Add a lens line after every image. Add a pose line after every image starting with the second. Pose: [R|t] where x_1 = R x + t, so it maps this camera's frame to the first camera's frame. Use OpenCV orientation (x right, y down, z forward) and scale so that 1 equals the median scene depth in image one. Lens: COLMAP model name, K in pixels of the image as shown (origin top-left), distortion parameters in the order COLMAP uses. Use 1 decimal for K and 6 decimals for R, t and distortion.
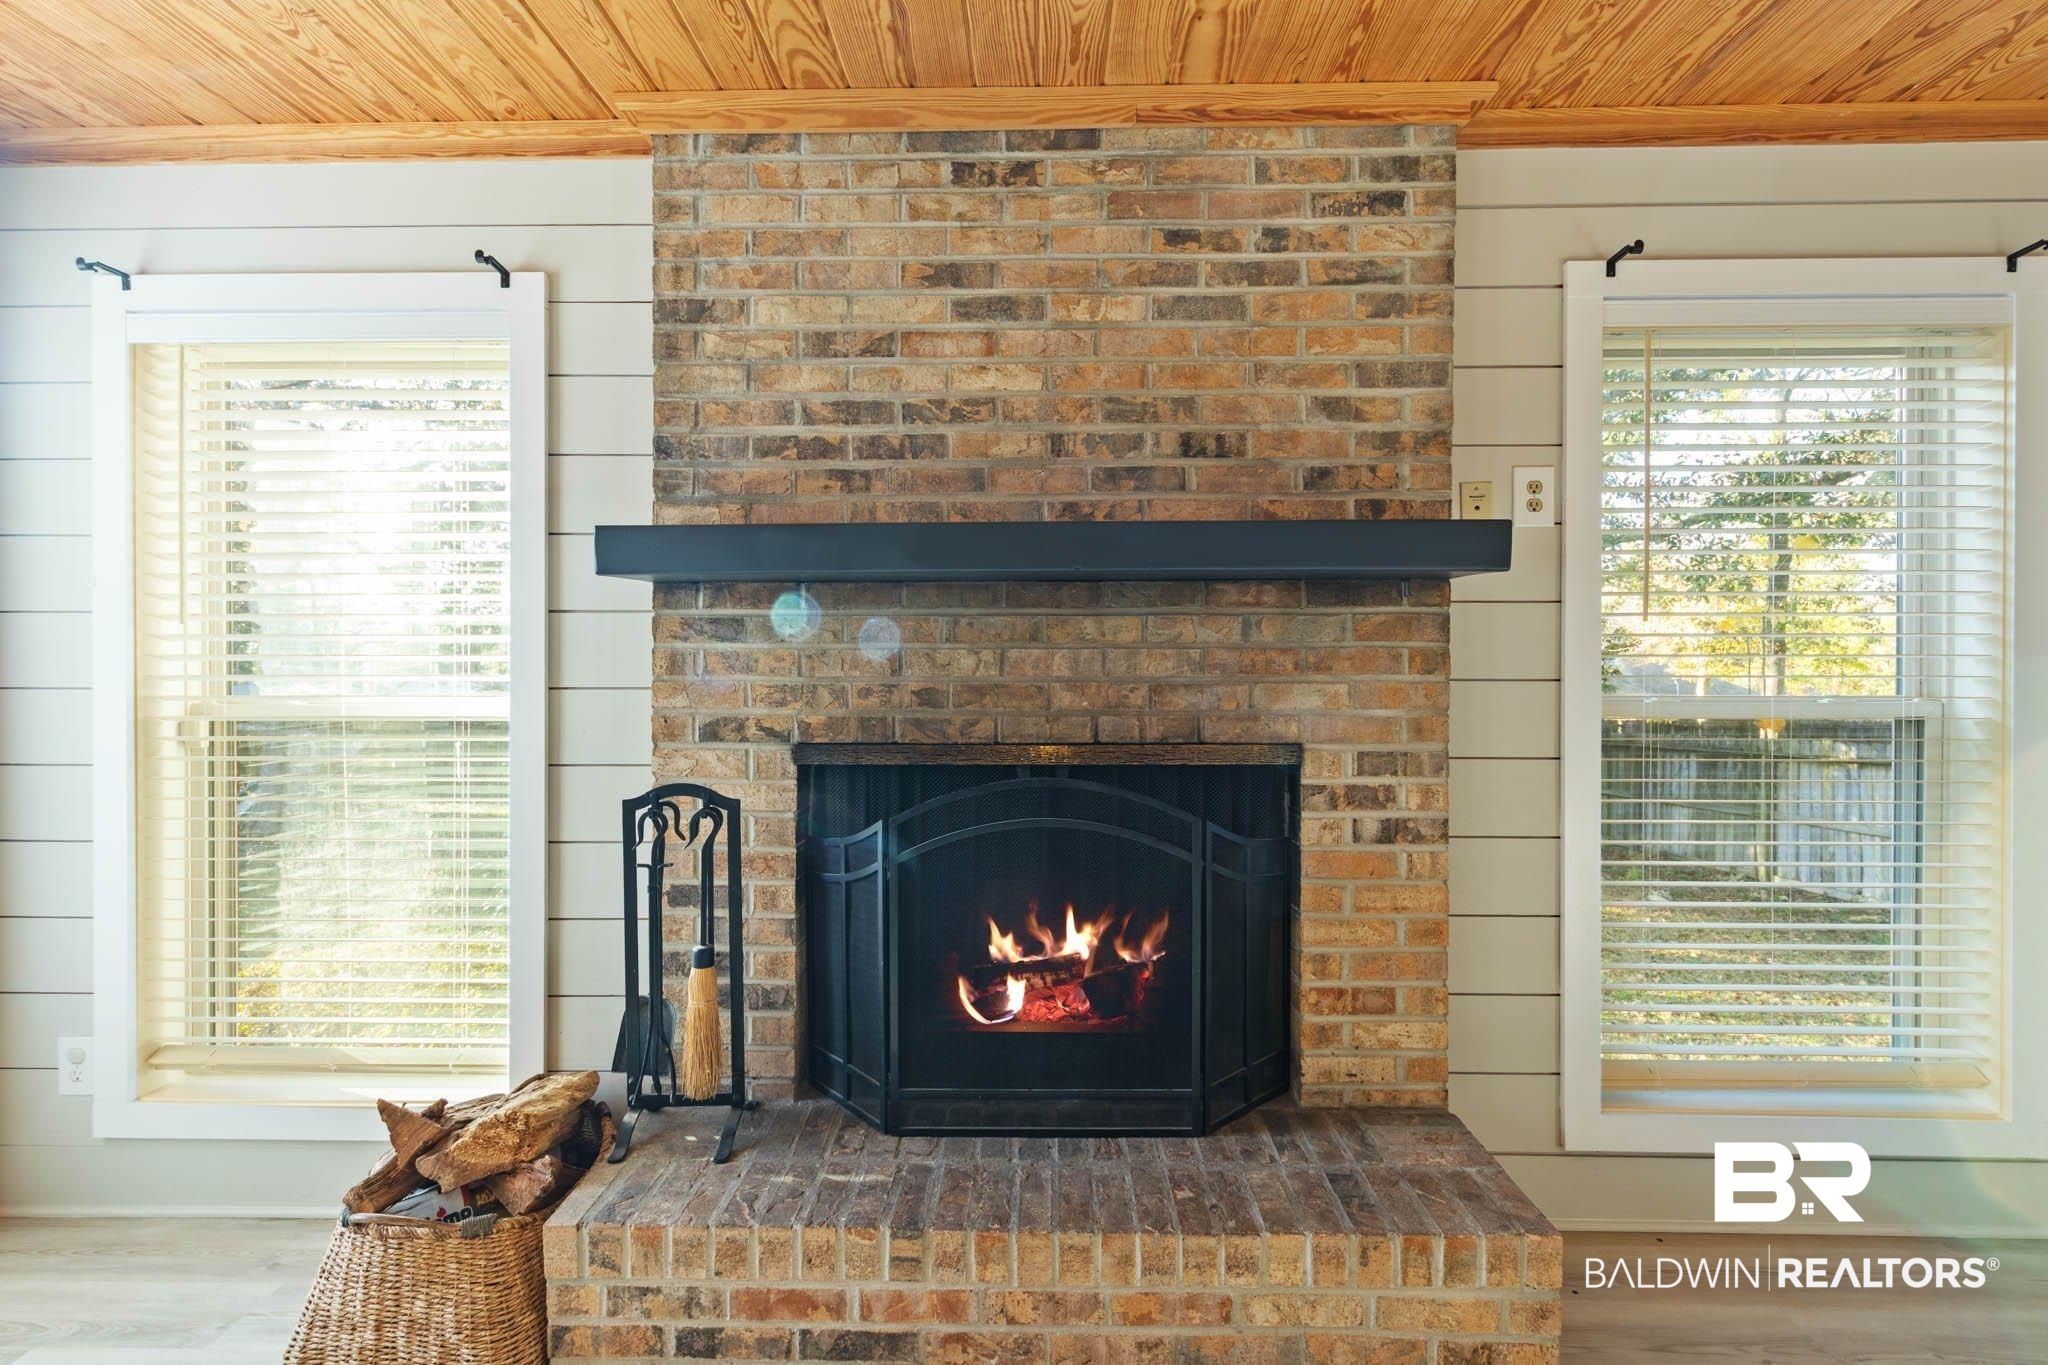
lens RADIAL K [[948.5, 0, 1015.2], [0, 948.5, 669.2], [0, 0, 1]] dist [0.001741, -0.000025]
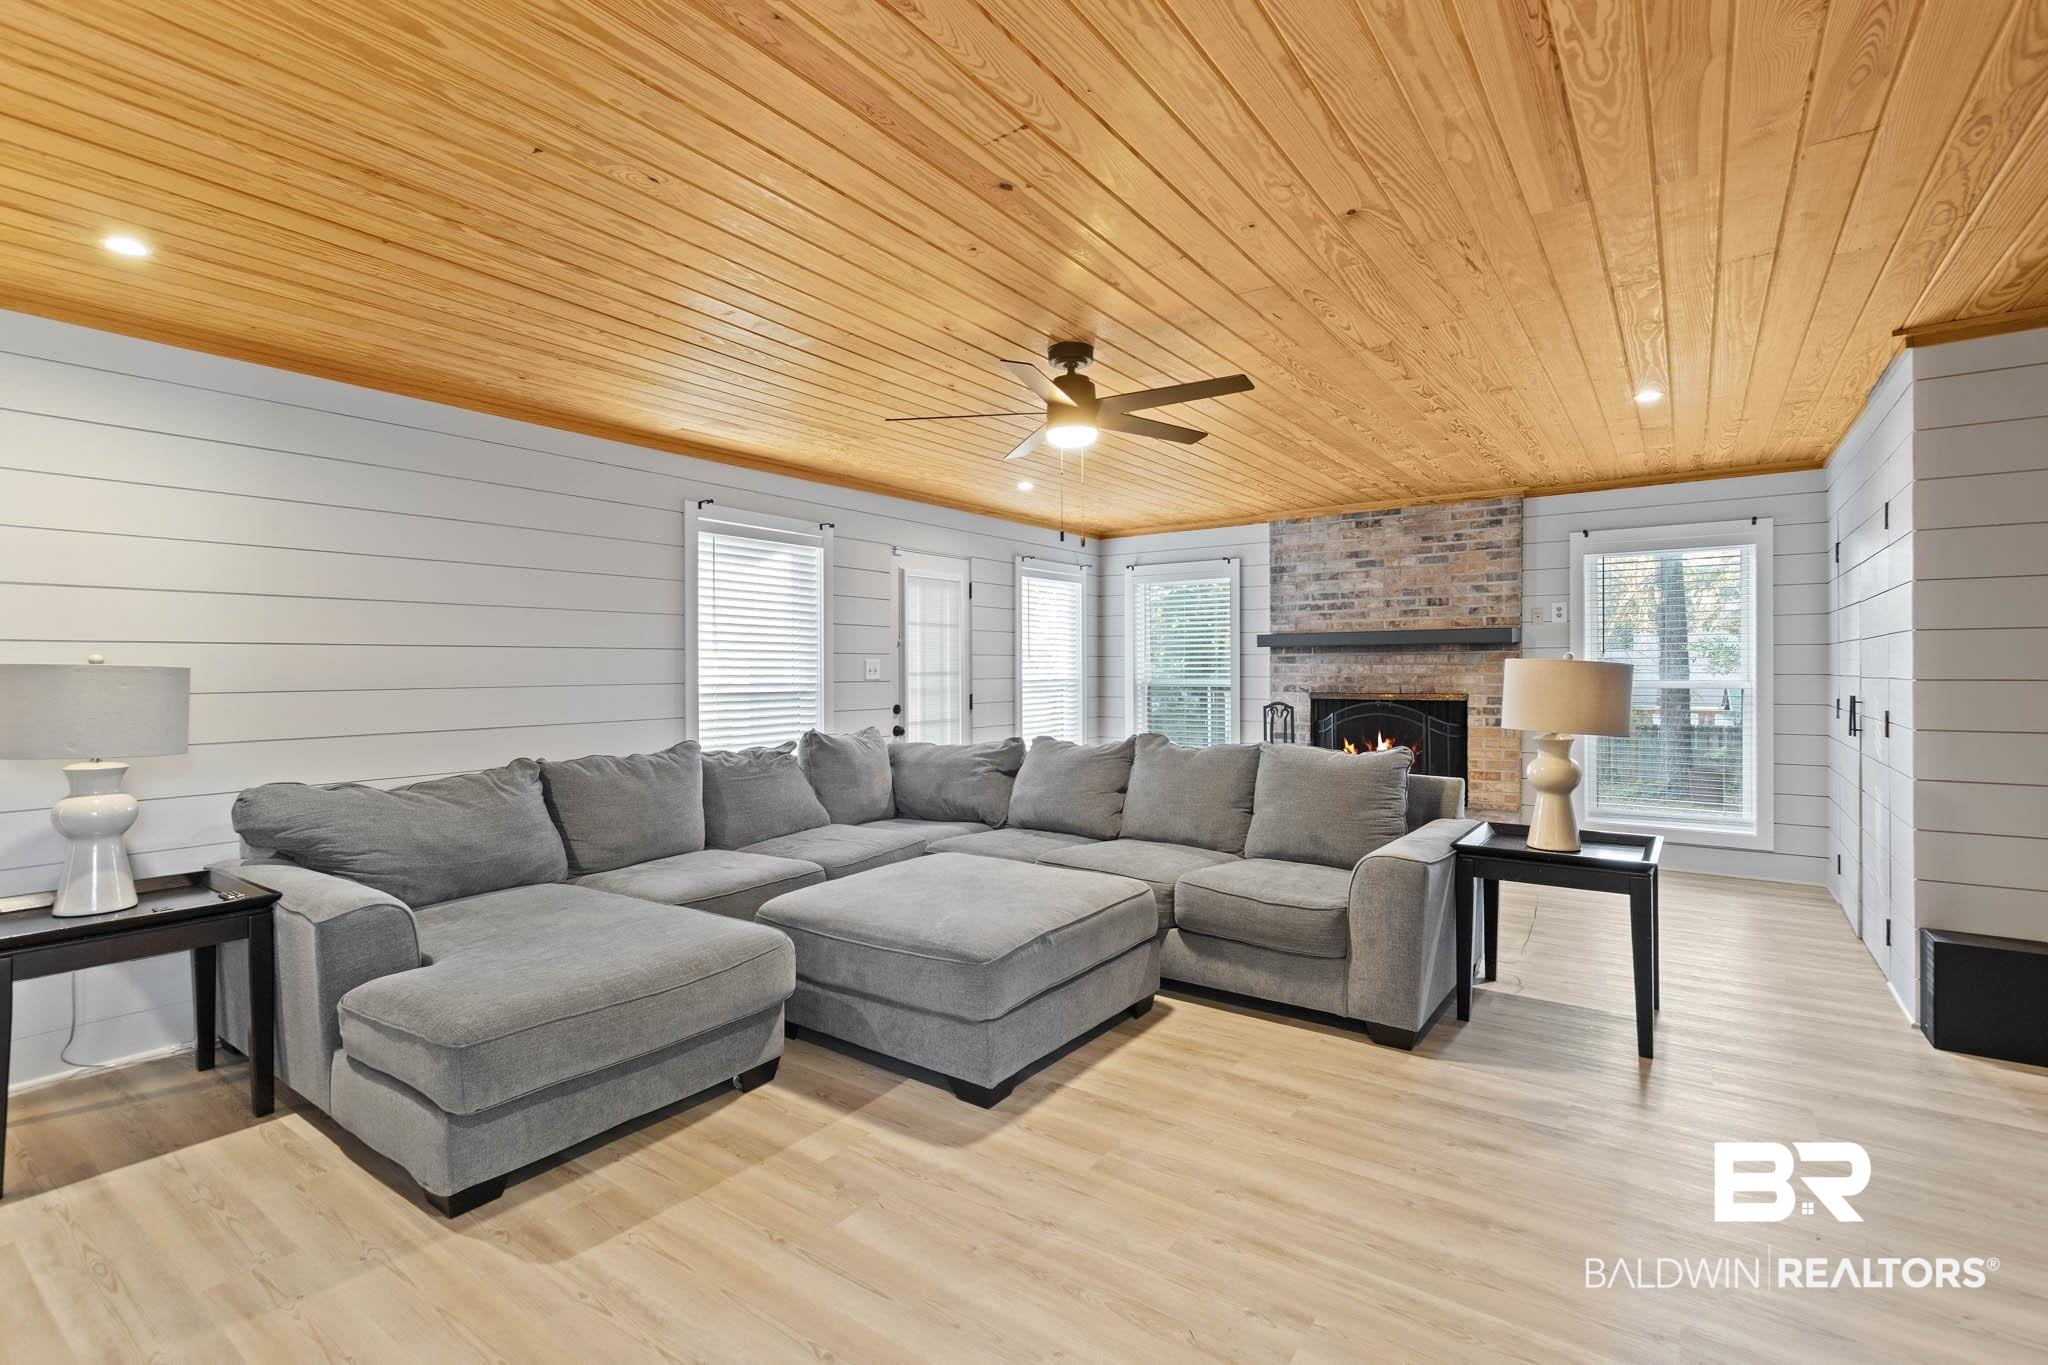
lens RADIAL K [[948.5, 0, 1031.5], [0, 948.5, 672.9], [0, 0, 1]] dist [0.001741, -0.000025]
pose [[0.833112, -0.001121, -0.553104, 0.842586], [0.005124, 0.999971, 0.005692, -0.019045], [0.553081, -0.007576, 0.833093, -2.465975]]
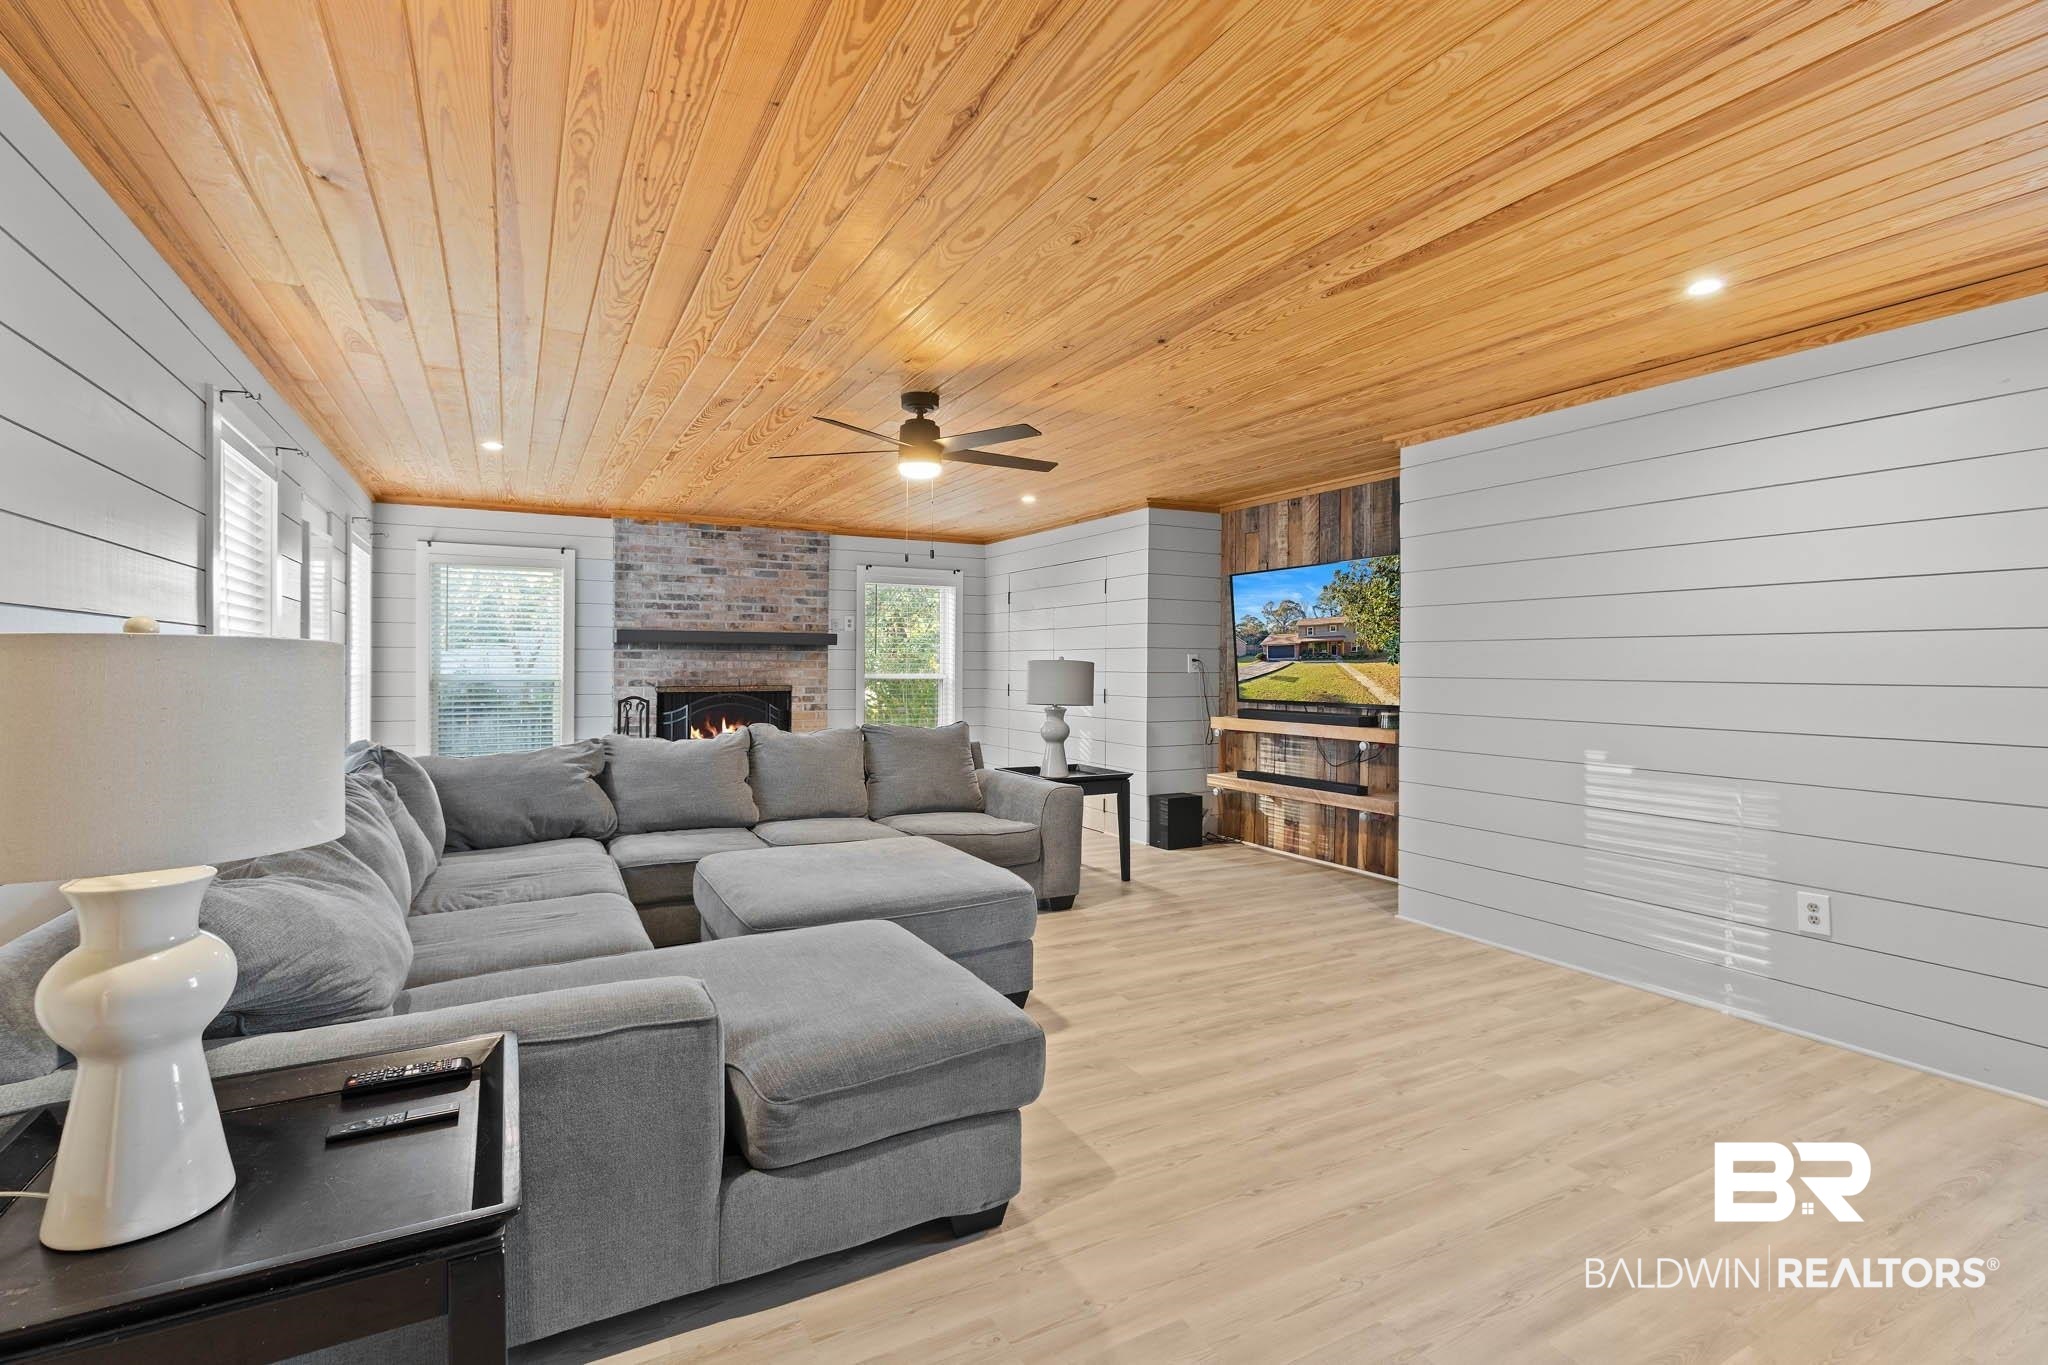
lens RADIAL K [[948.5, 0, 1009.2], [0, 948.5, 671.5], [0, 0, 1]] dist [0.001741, -0.000025]
pose [[0.861455, -0.000192, 0.507834, -0.924098], [-0.004794, 0.999952, 0.008510, -0.018281], [-0.507811, -0.009765, 0.861413, -2.860857]]
